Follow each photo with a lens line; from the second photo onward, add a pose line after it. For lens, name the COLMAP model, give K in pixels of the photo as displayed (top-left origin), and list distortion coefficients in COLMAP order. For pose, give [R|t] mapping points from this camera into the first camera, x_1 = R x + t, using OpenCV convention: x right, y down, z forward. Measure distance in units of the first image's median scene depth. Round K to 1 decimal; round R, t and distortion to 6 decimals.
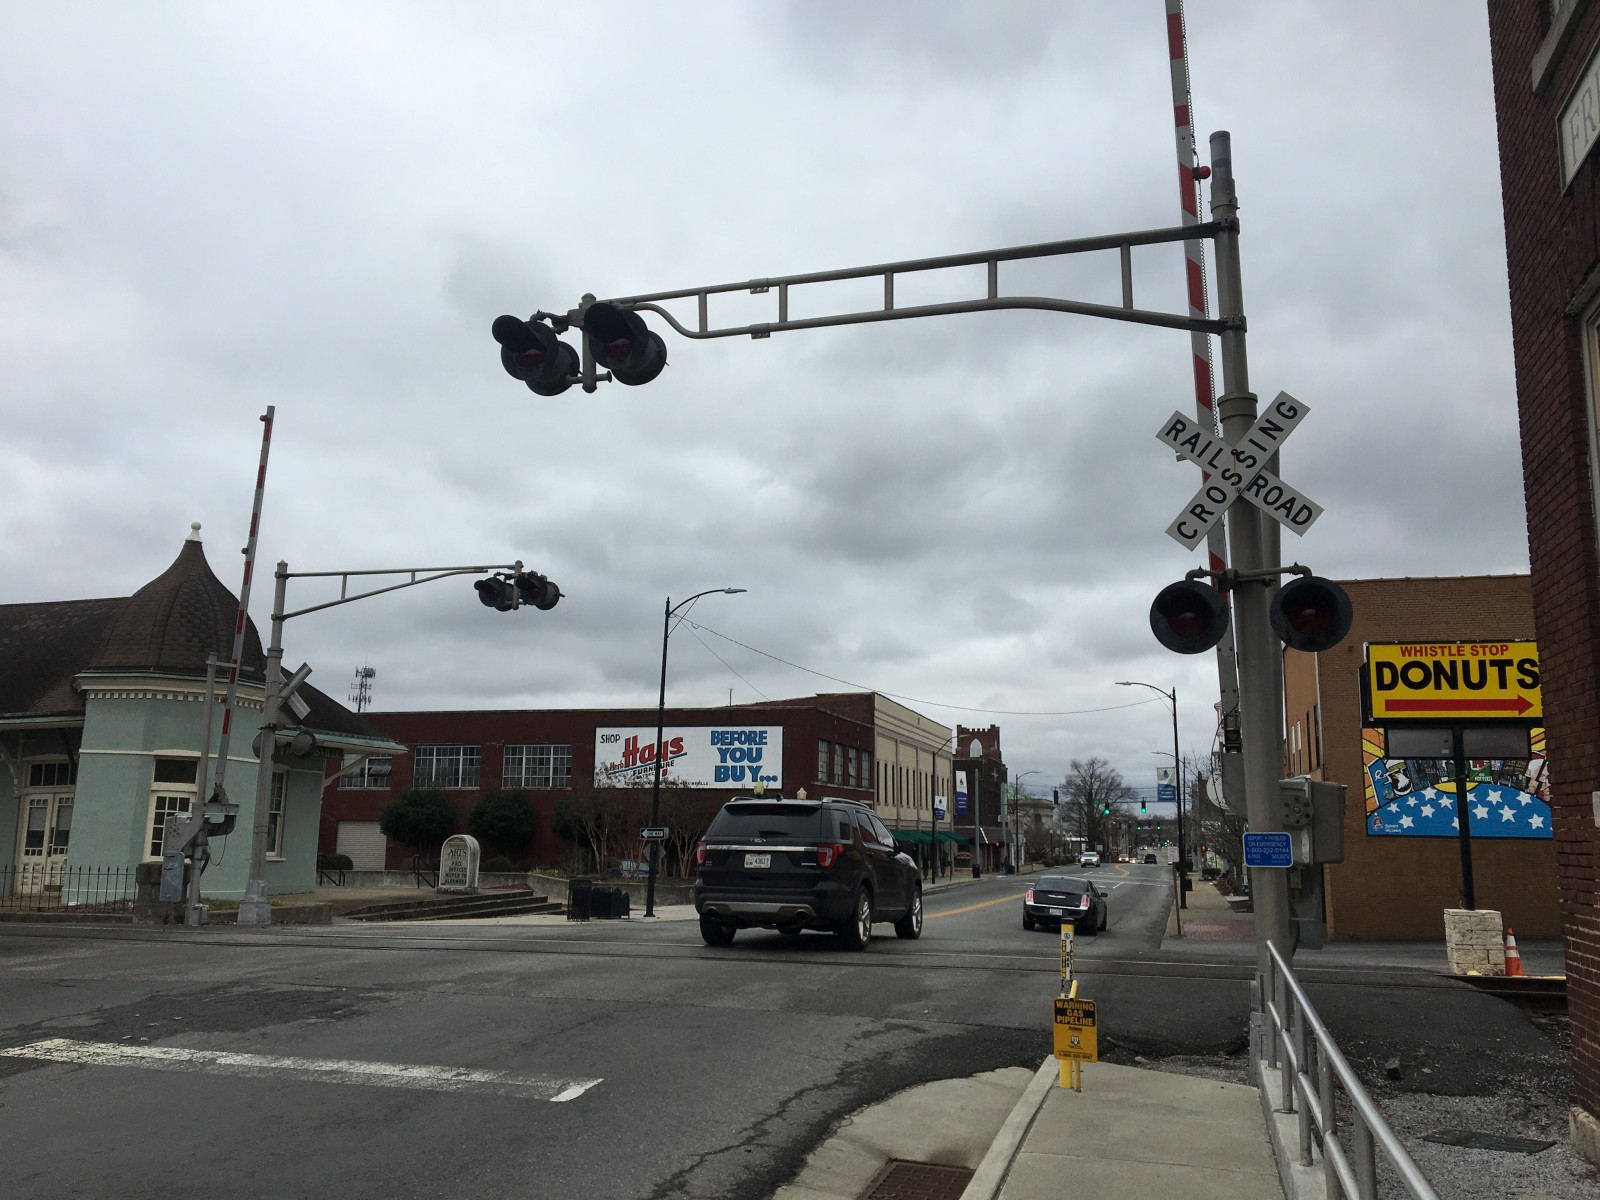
lens RADIAL K [[1339.1, 0, 790.9], [0, 1339.1, 596.0], [0, 0, 1]] dist [0.095792, -0.154806]
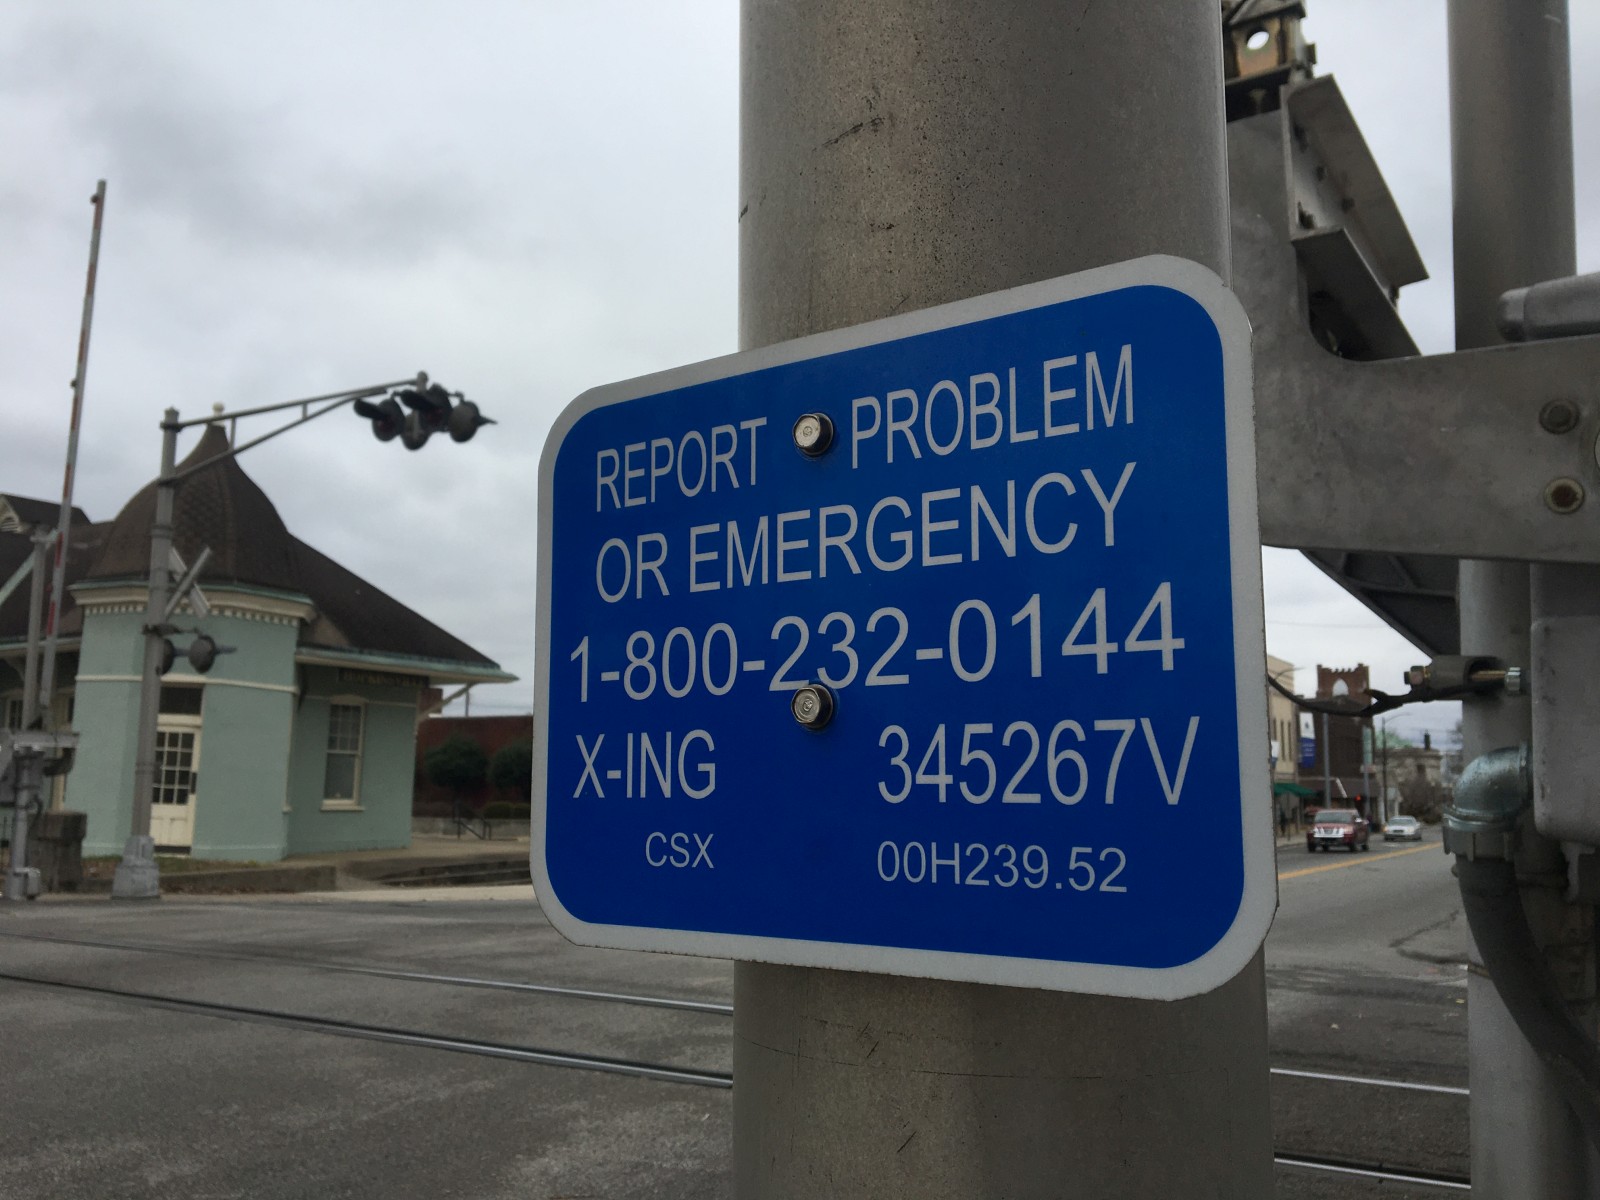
lens RADIAL K [[1339.1, 0, 790.9], [0, 1339.1, 596.0], [0, 0, 1]] dist [0.095792, -0.154806]
pose [[0.966048, -0.035599, -0.255898, 0.139299], [0.044305, 0.998616, 0.028334, 0.072108], [0.254535, -0.038710, 0.966288, 0.372355]]
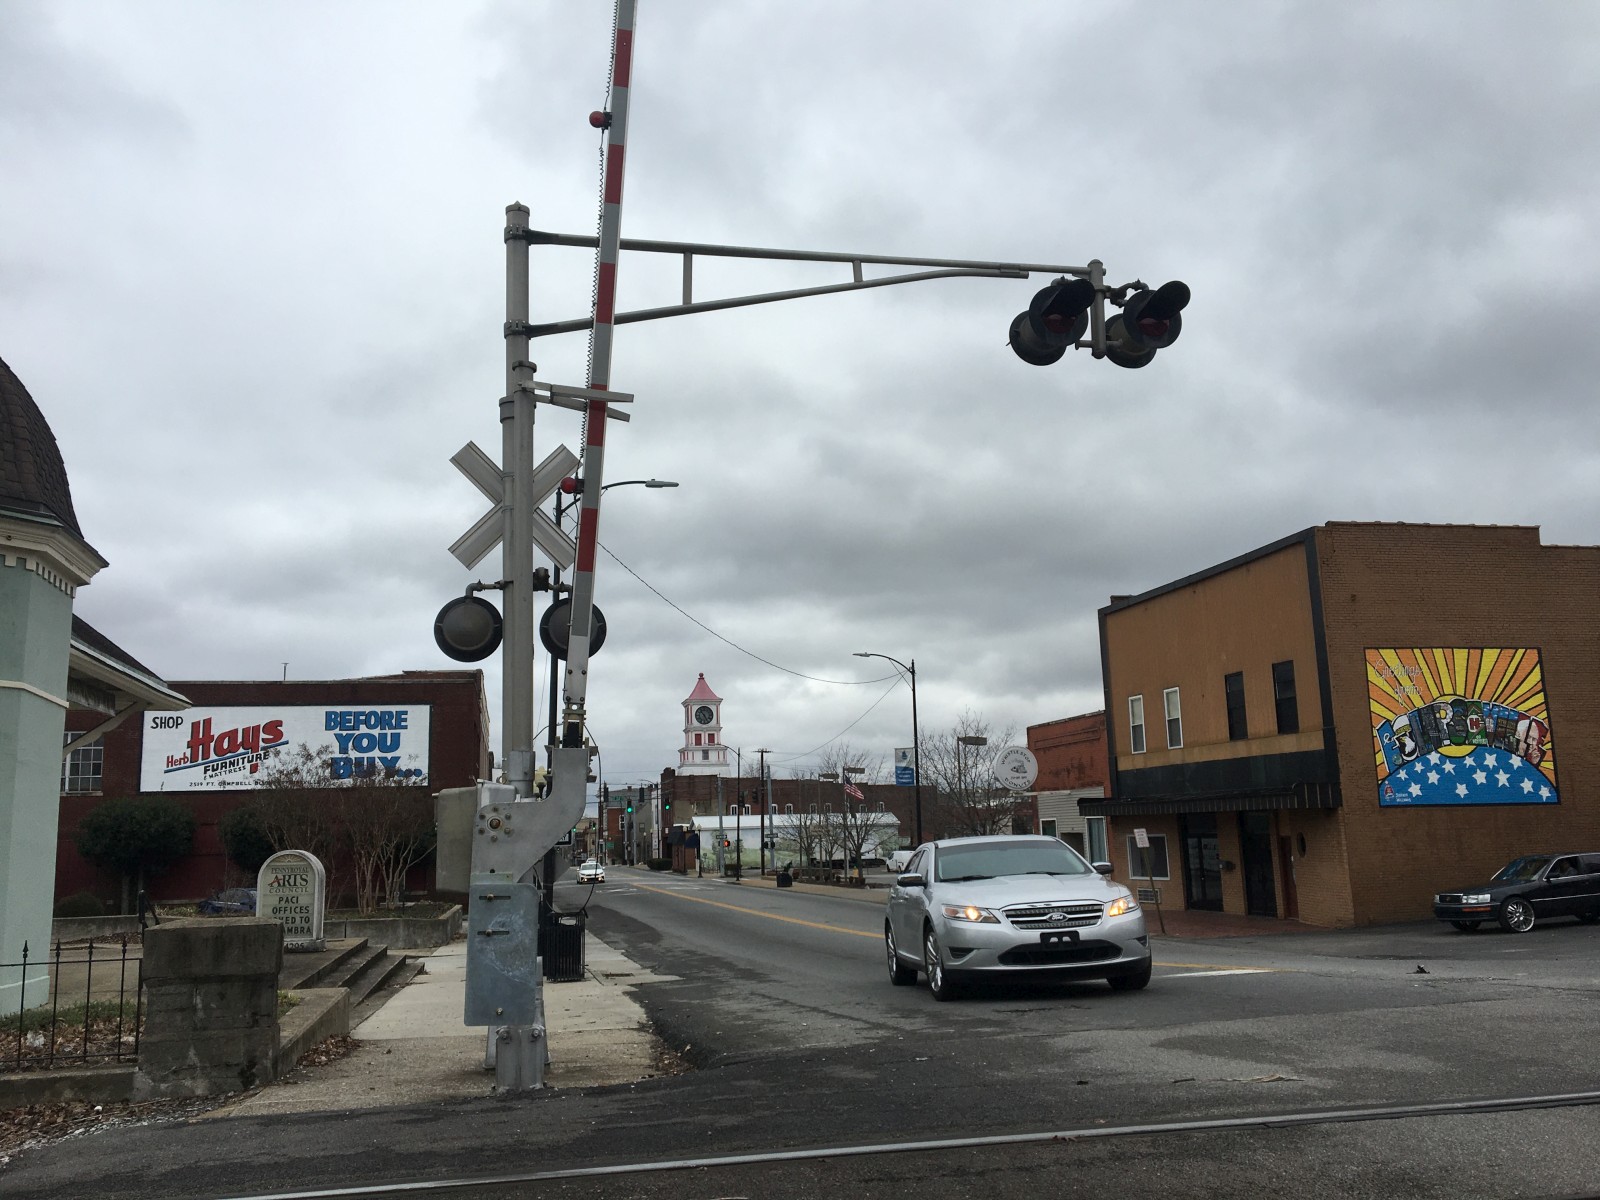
lens RADIAL K [[1339.1, 0, 790.9], [0, 1339.1, 596.0], [0, 0, 1]] dist [0.095792, -0.154806]
pose [[0.885494, 0.044919, 0.462475, -0.501425], [-0.042168, 0.998978, -0.016289, 0.104295], [-0.462734, -0.005078, 0.886482, 0.586881]]
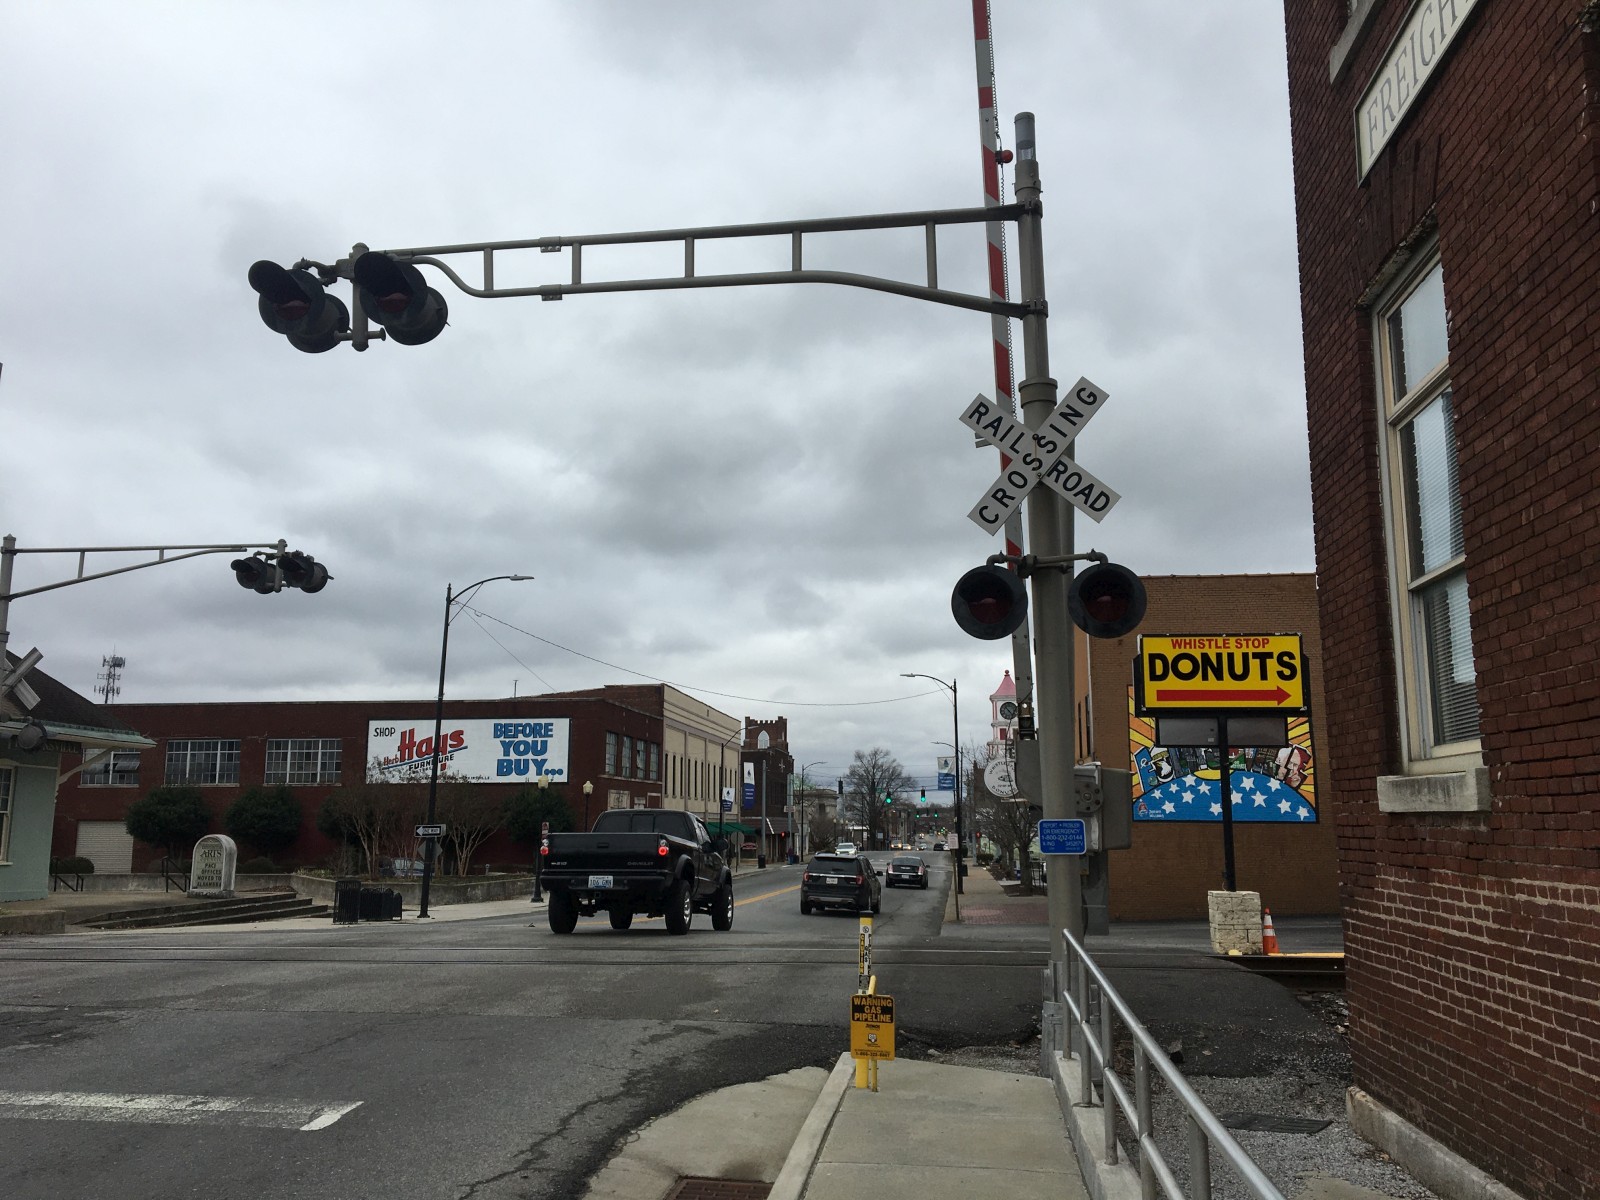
lens RADIAL K [[1339.1, 0, 790.9], [0, 1339.1, 596.0], [0, 0, 1]] dist [0.095792, -0.154806]
pose [[0.987717, 0.013615, 0.155658, -0.000569], [-0.014487, 0.999885, 0.004467, 0.003438], [-0.155580, -0.006667, 0.987801, 0.021082]]
